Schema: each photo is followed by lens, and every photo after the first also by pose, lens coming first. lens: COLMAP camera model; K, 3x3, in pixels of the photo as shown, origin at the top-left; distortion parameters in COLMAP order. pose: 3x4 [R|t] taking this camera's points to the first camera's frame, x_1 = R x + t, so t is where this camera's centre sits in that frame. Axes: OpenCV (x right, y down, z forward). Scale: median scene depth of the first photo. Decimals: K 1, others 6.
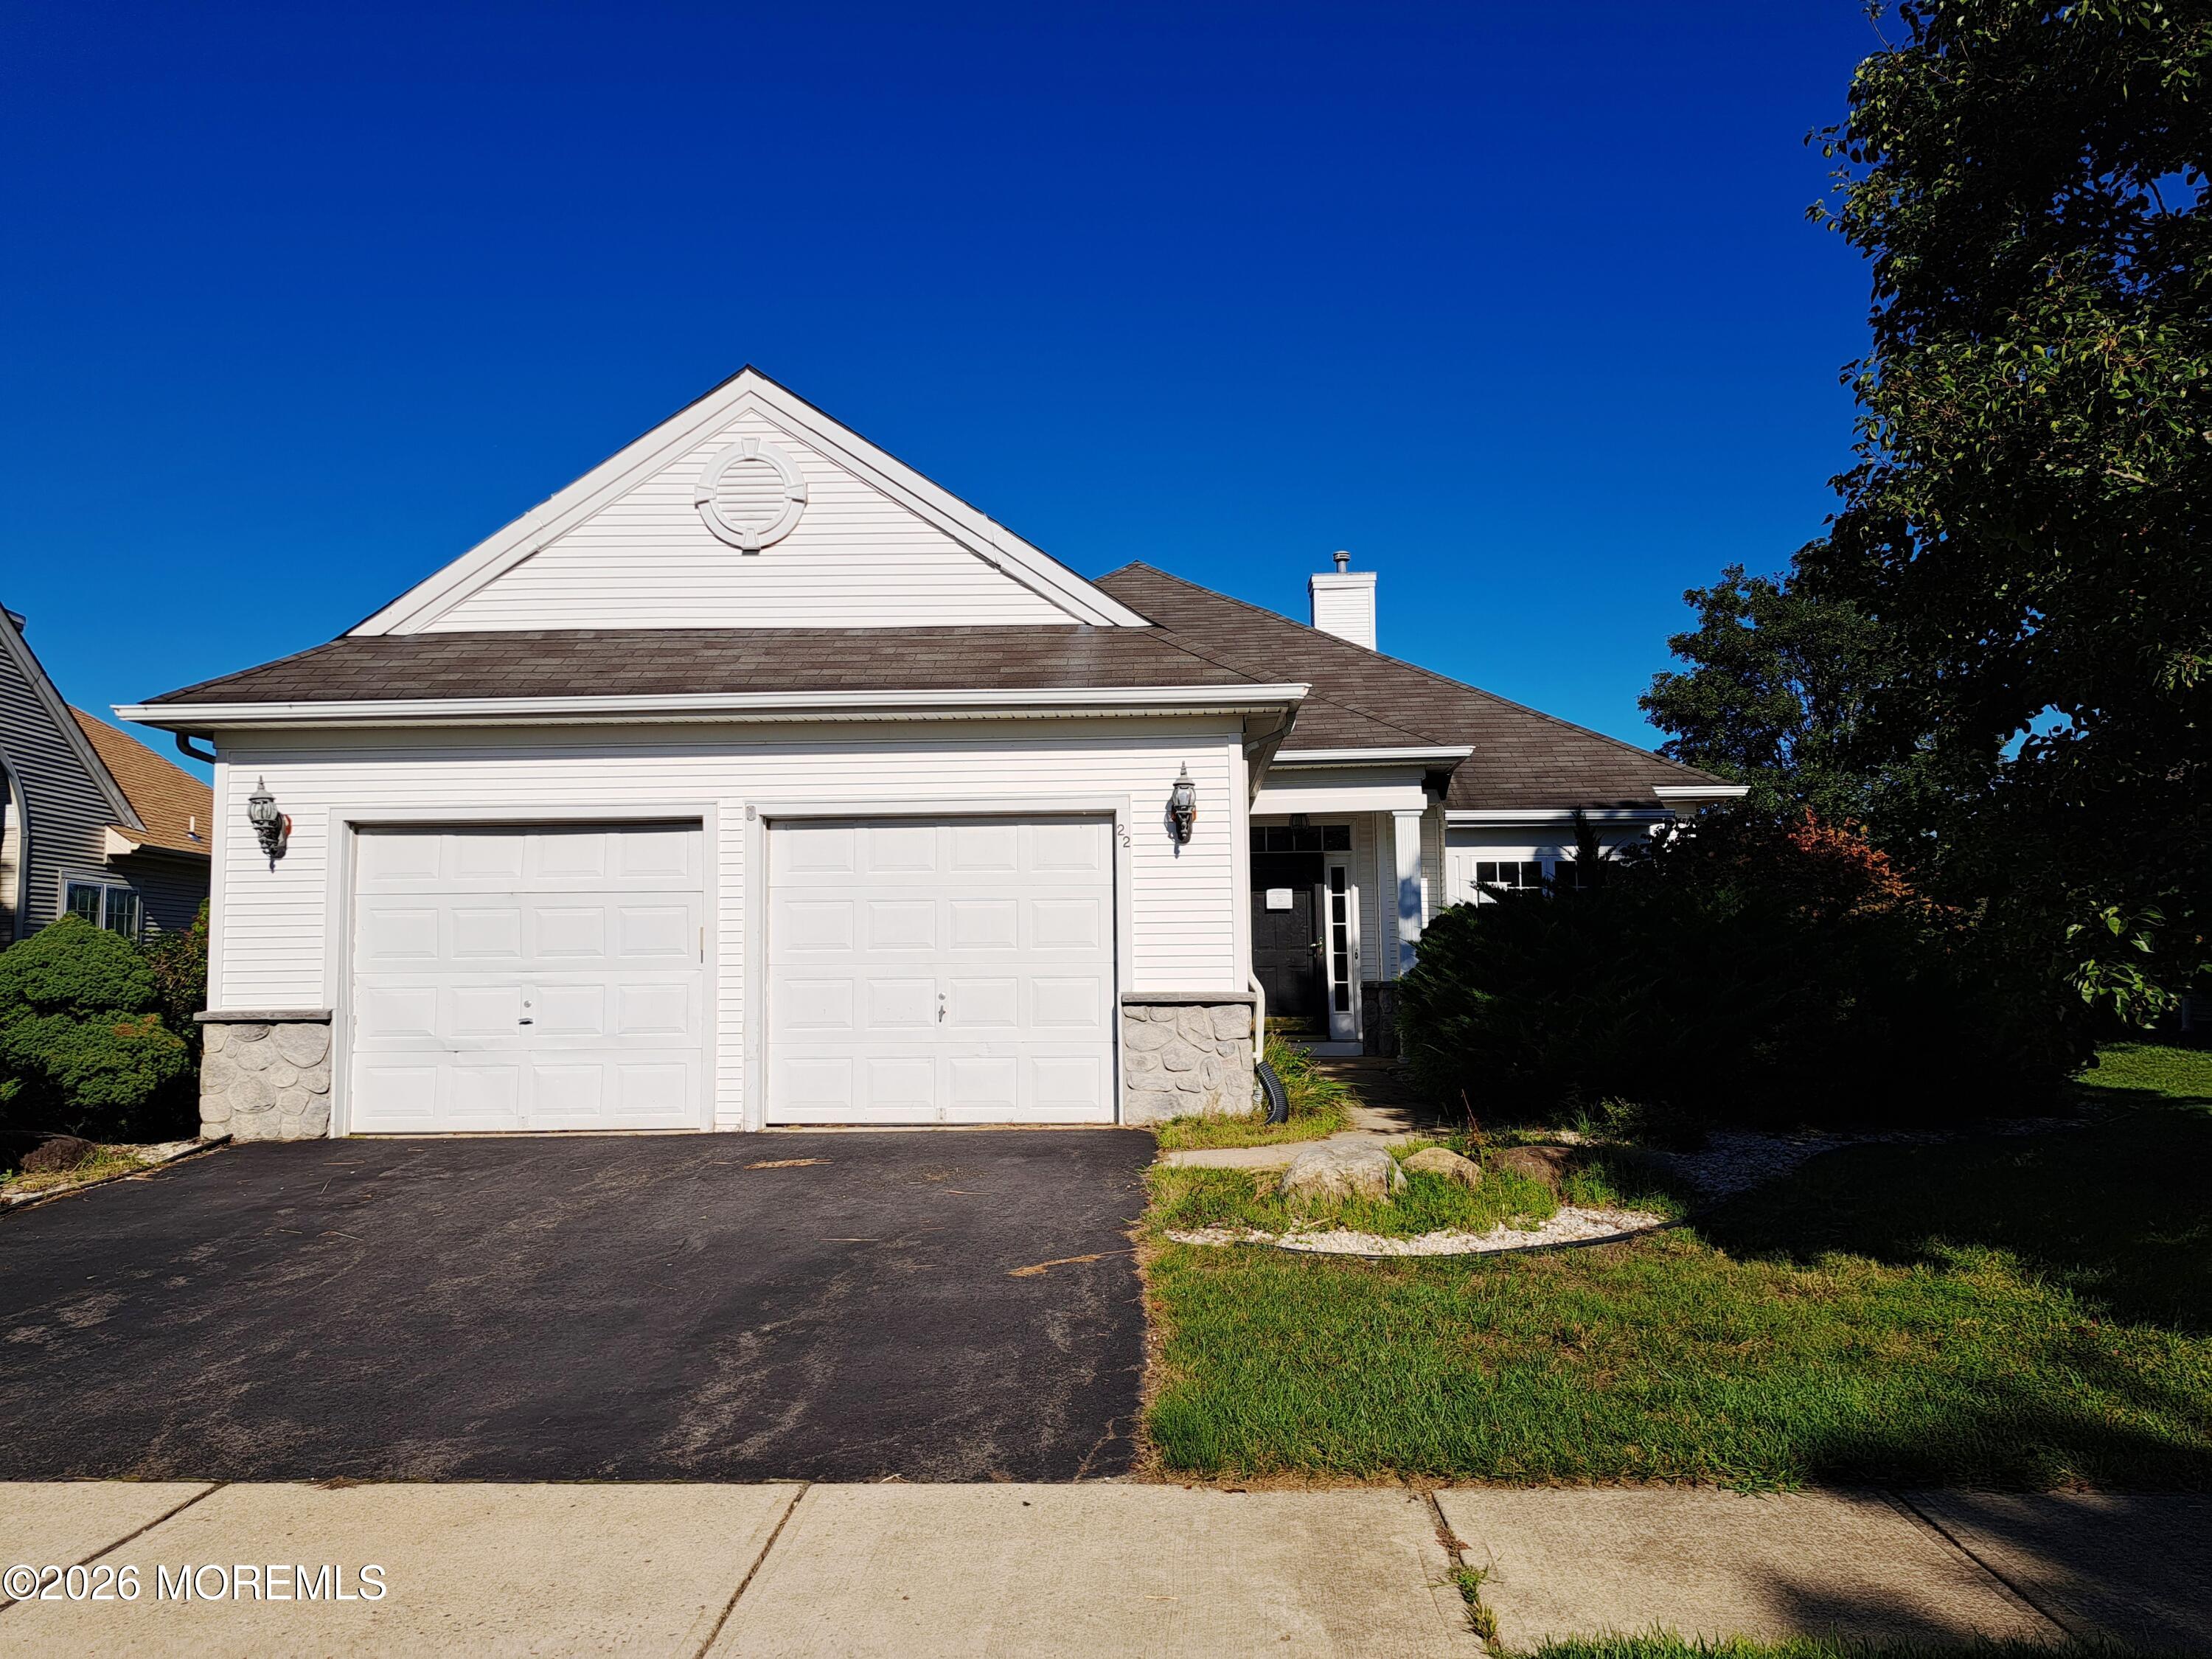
lens RADIAL K [[1590.5, 0, 1098.7], [0, 1590.5, 869.0], [0, 0, 1]] dist [0.066705, -0.091748]
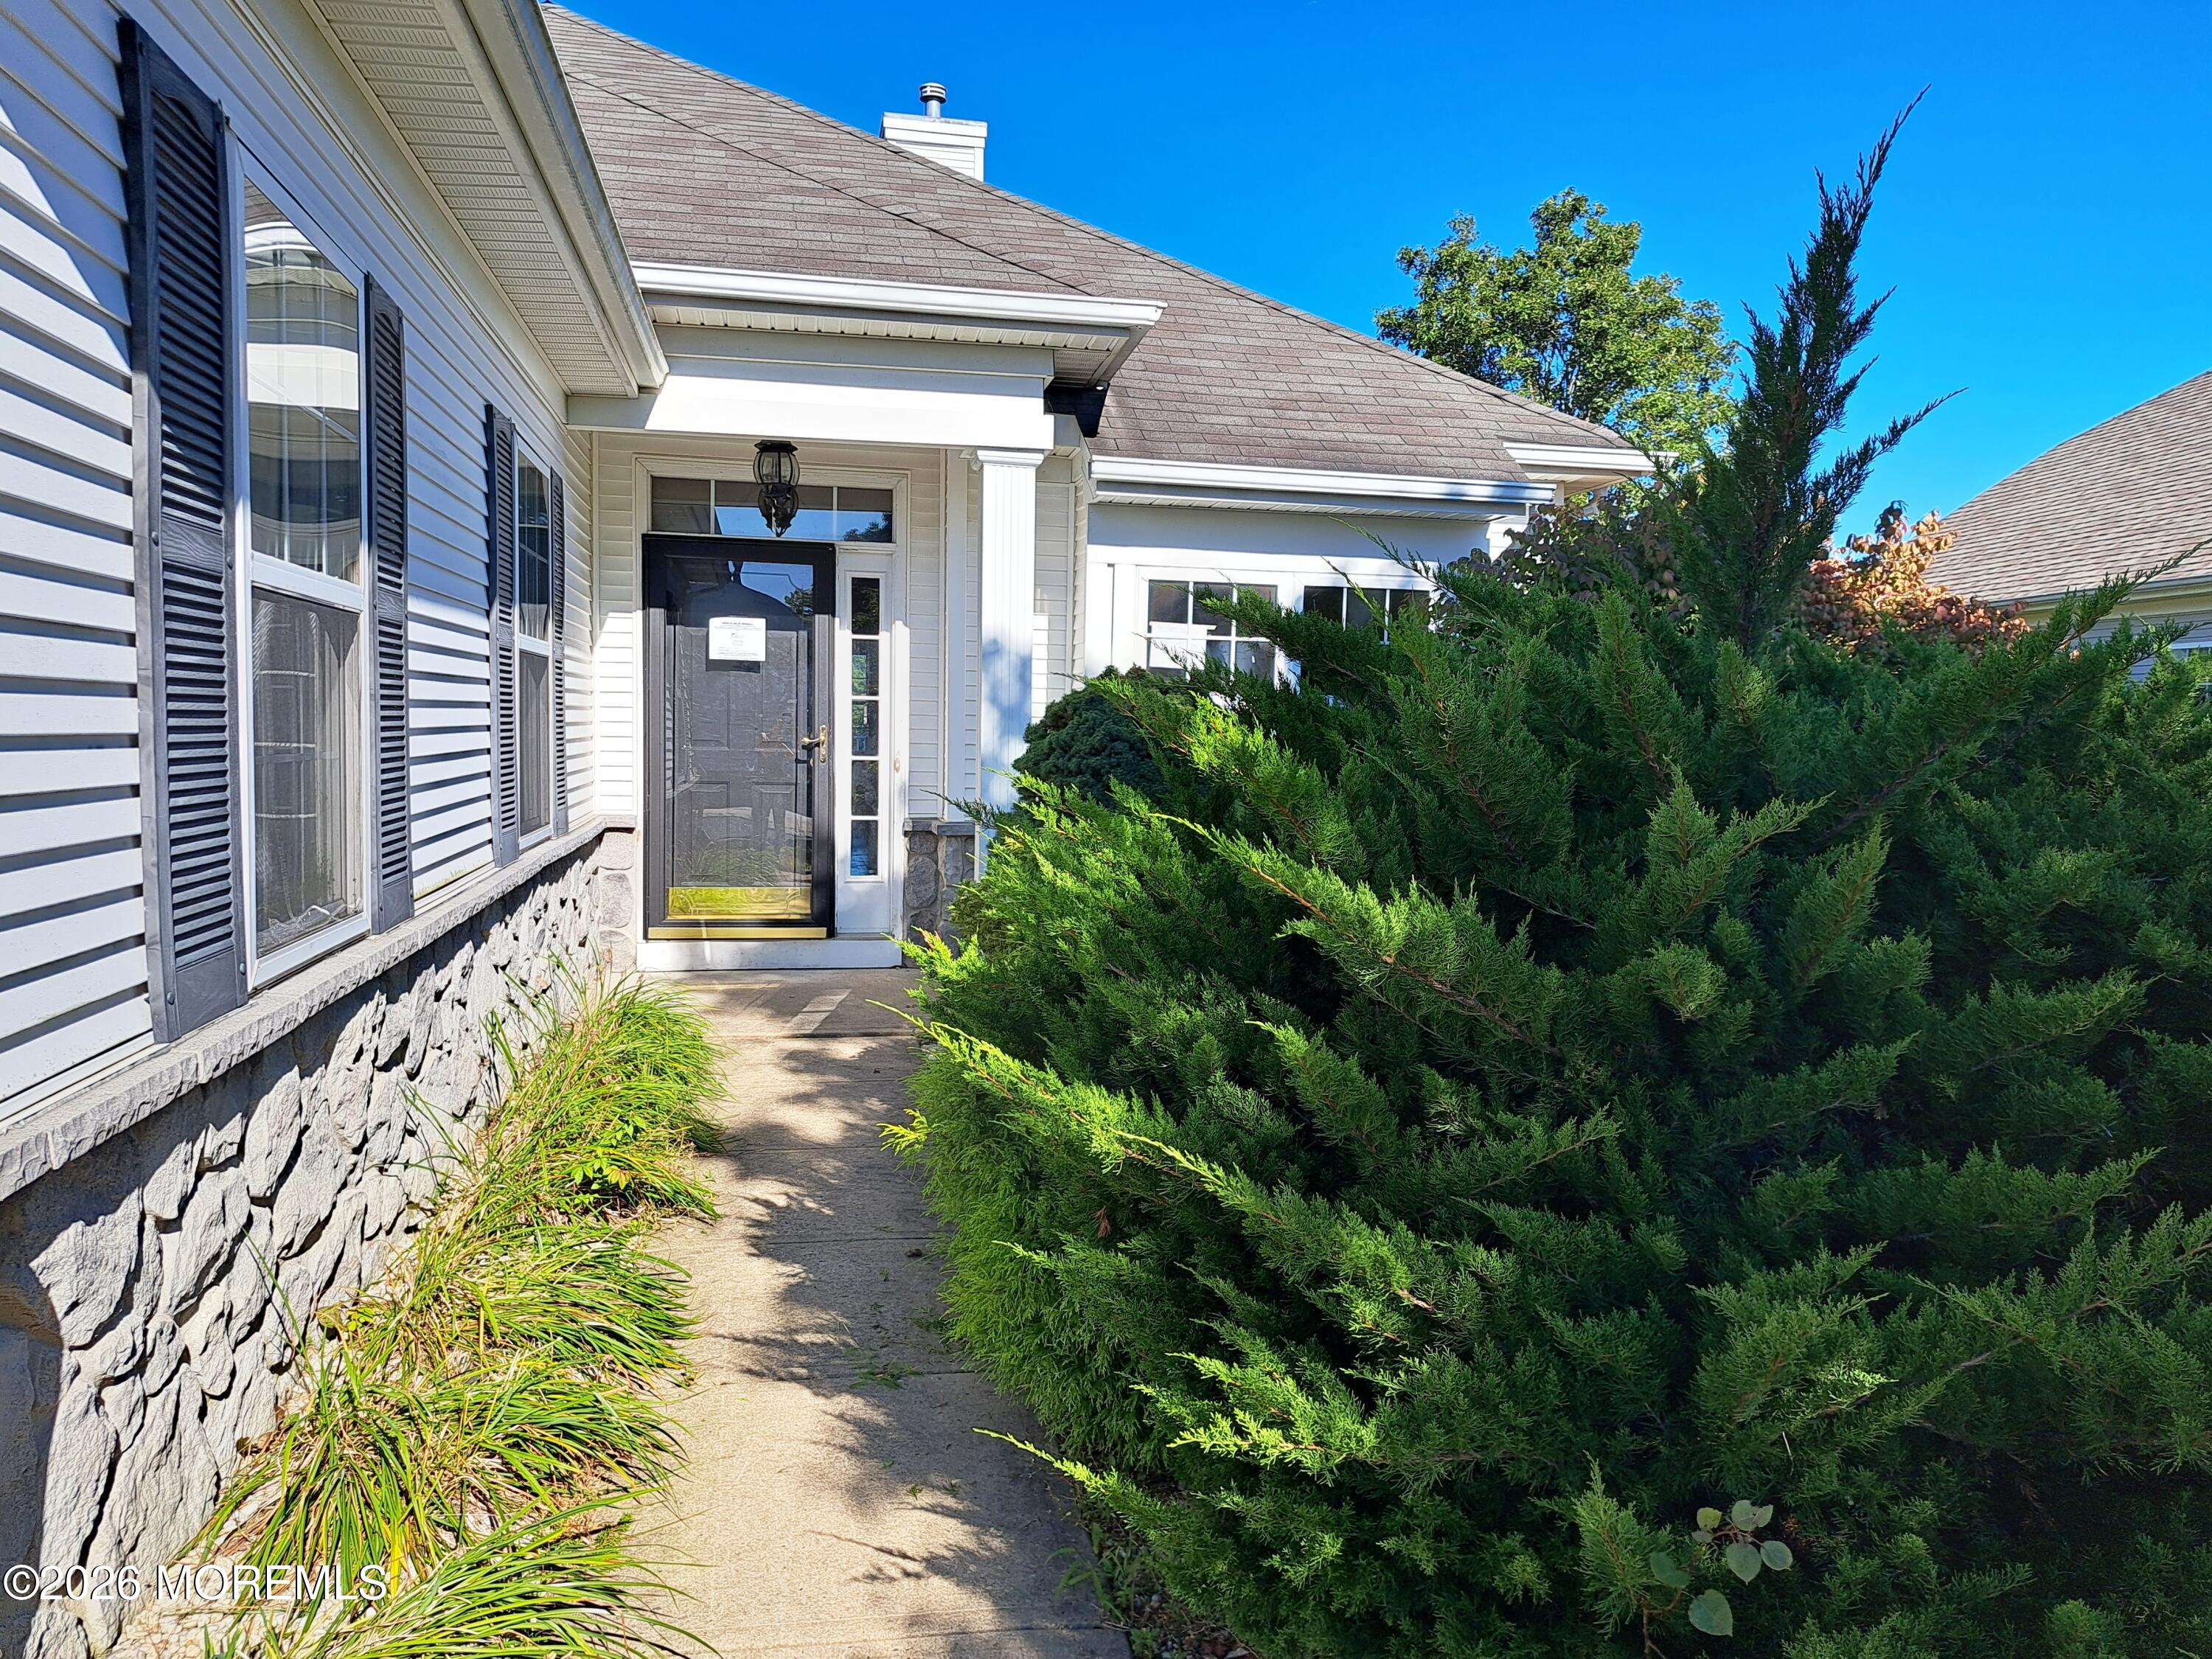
lens RADIAL K [[1590.5, 0, 1098.7], [0, 1590.5, 869.0], [0, 0, 1]] dist [0.066705, -0.091748]
pose [[0.971347, 0.012031, 0.237360, 0.106280], [-0.048833, 0.987512, 0.149785, 0.010163], [-0.232594, -0.157085, 0.959804, 0.513403]]
